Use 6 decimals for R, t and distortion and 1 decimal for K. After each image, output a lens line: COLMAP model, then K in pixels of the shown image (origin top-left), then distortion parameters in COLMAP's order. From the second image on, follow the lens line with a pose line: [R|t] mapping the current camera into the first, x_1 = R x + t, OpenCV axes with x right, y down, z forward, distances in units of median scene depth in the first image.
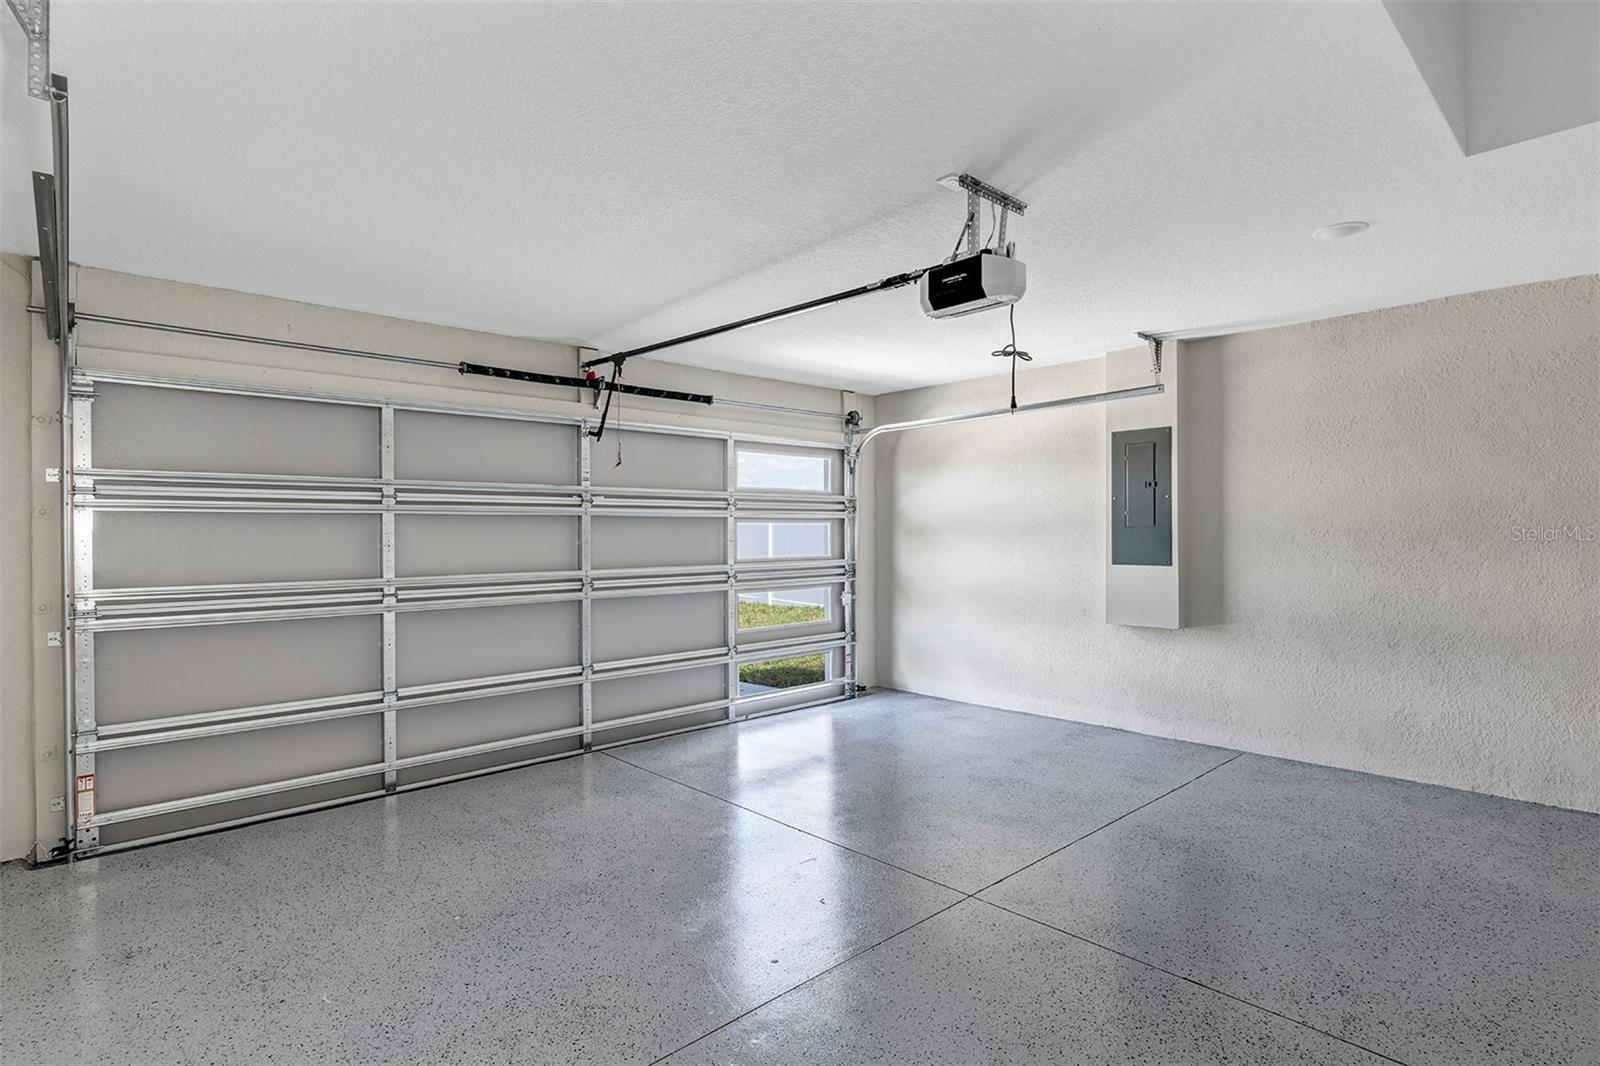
lens RADIAL K [[787.0, 0, 794.0], [0, 787.0, 530.2], [0, 0, 1]] dist [-0.002074, 0.000308]
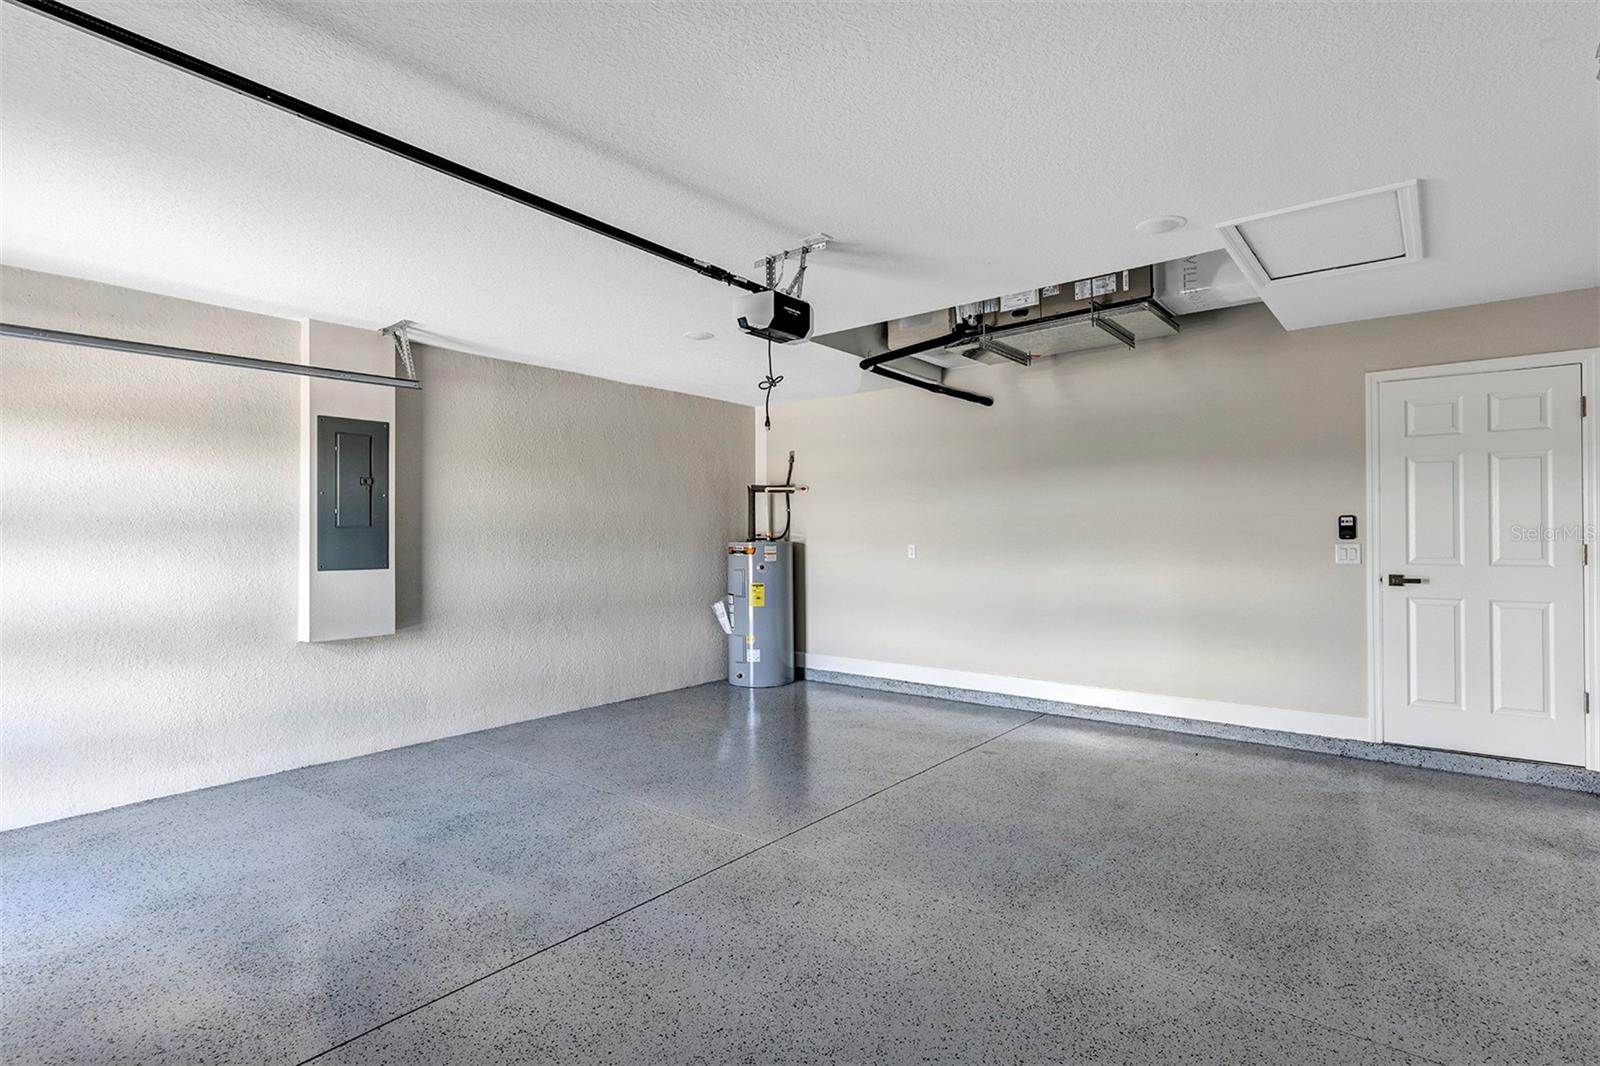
lens RADIAL K [[787.0, 0, 794.0], [0, 787.0, 530.2], [0, 0, 1]] dist [-0.002074, 0.000308]
pose [[-0.136350, 0.014130, 0.990560, -0.534848], [0.000163, 0.999899, -0.014241, 0.012516], [-0.990661, -0.001781, -0.136338, 0.645912]]
